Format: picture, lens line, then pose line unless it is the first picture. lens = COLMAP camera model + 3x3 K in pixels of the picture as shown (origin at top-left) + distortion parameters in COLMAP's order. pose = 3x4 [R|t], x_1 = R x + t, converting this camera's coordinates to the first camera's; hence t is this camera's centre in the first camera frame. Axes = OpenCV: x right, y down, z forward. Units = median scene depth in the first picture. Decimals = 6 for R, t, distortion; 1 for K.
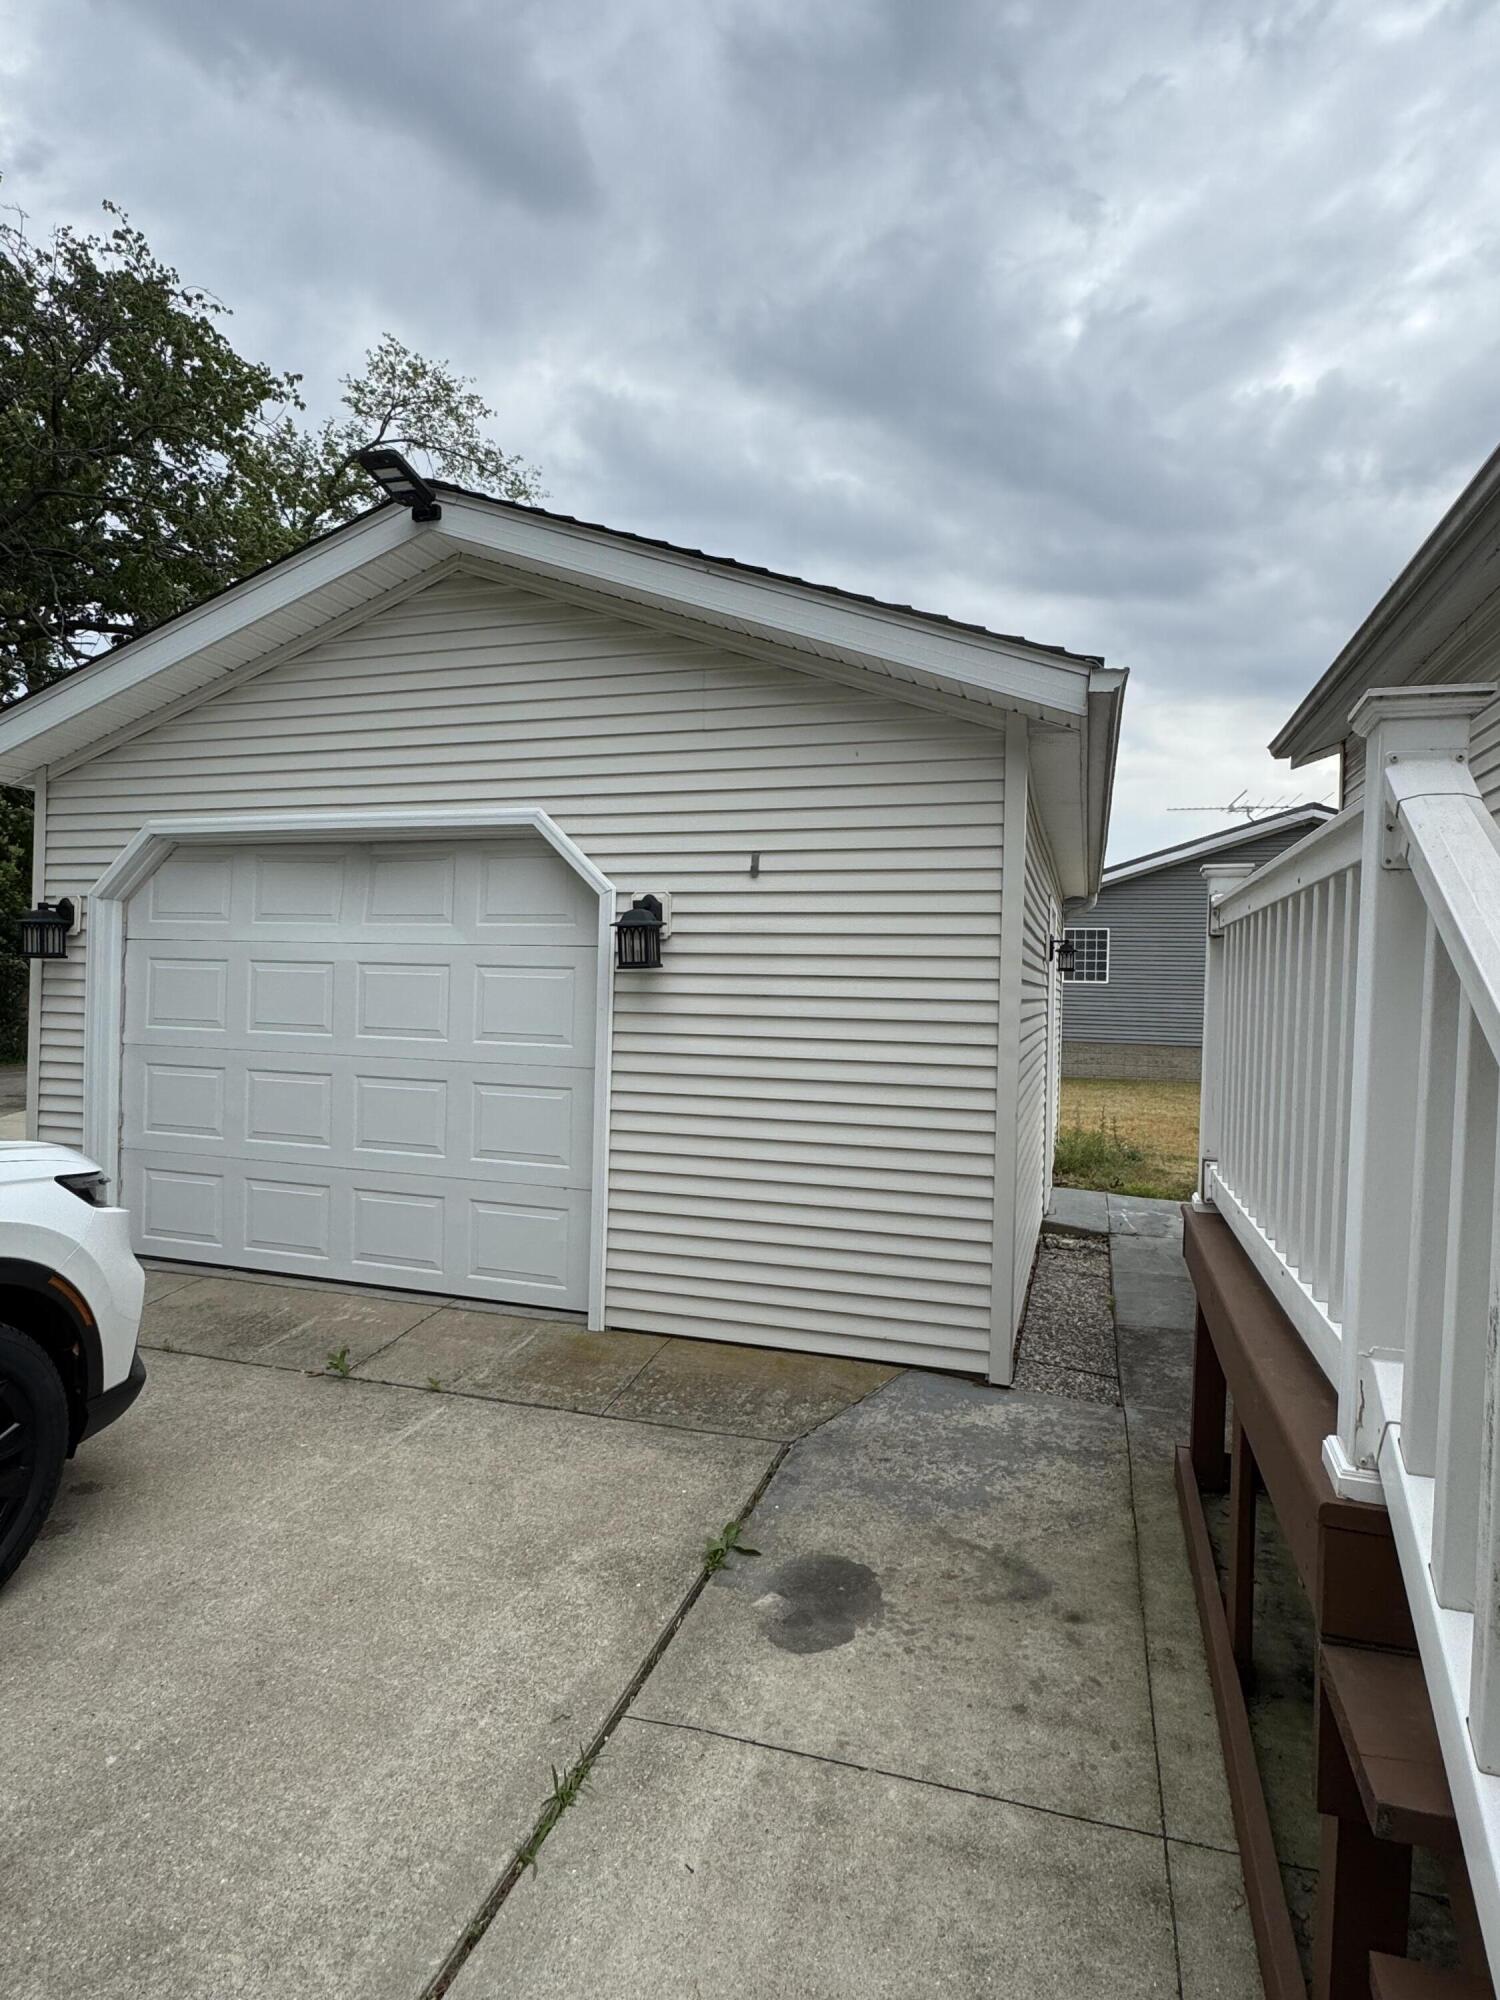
lens RADIAL K [[1080.9, 0, 756.0], [0, 1080.9, 992.4], [0, 0, 1]] dist [-0.005109, 0.004132]
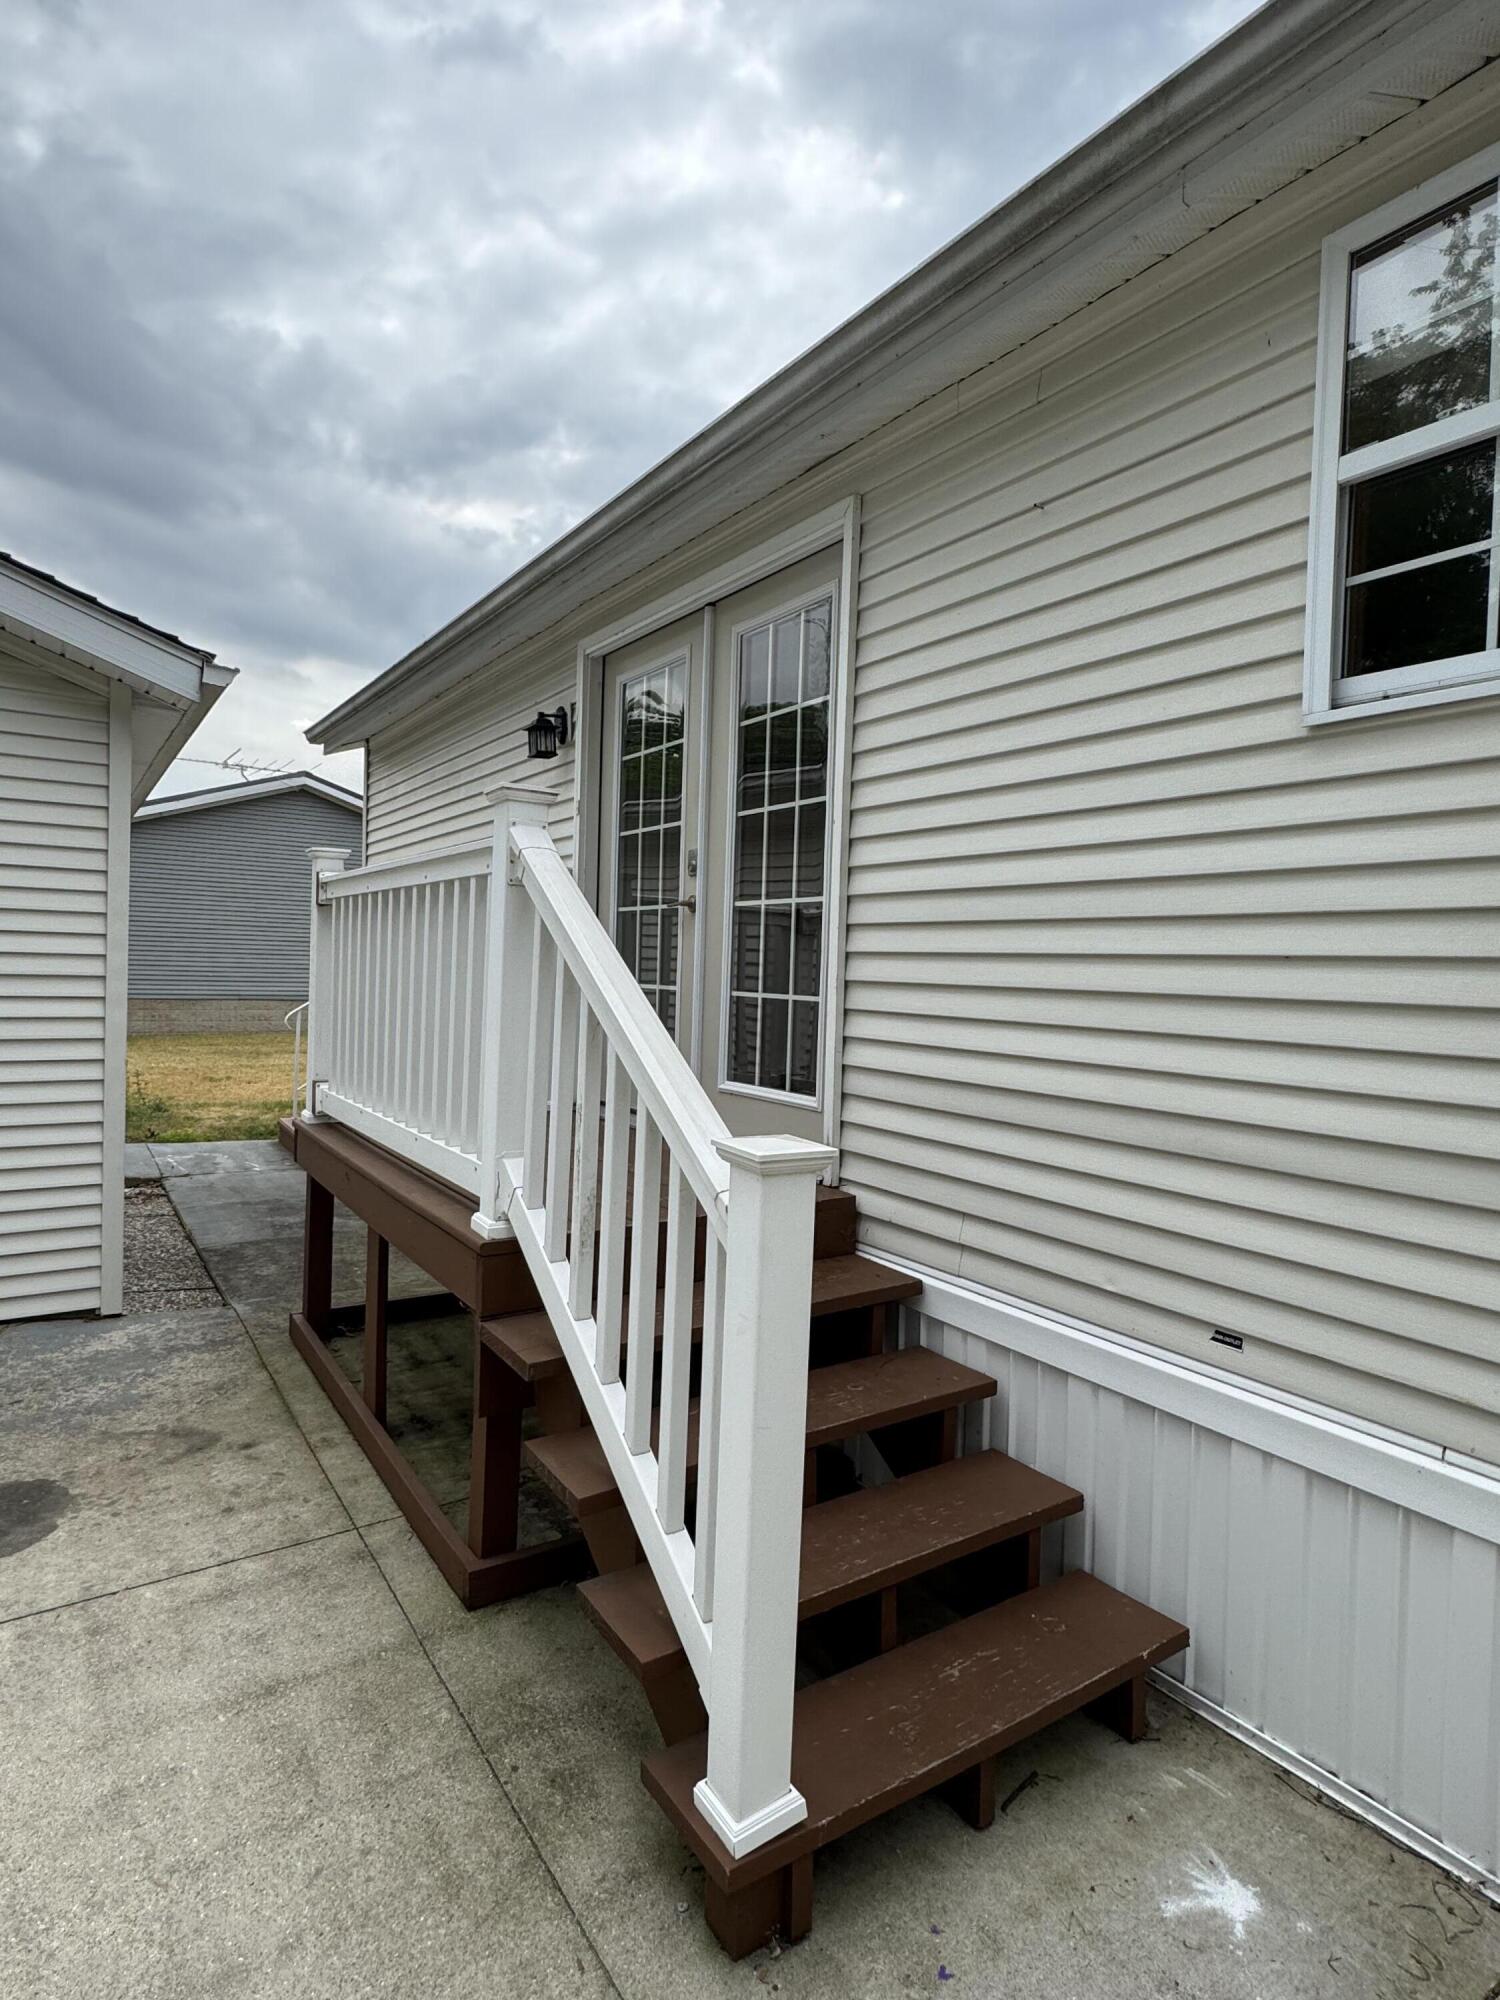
lens RADIAL K [[1080.9, 0, 750.1], [0, 1080.9, 994.6], [0, 0, 1]] dist [-0.005109, 0.004132]
pose [[0.631629, -0.025950, 0.774836, -0.230383], [-0.009873, 0.999089, 0.041509, -0.004874], [-0.775208, -0.033868, 0.630798, -0.181598]]
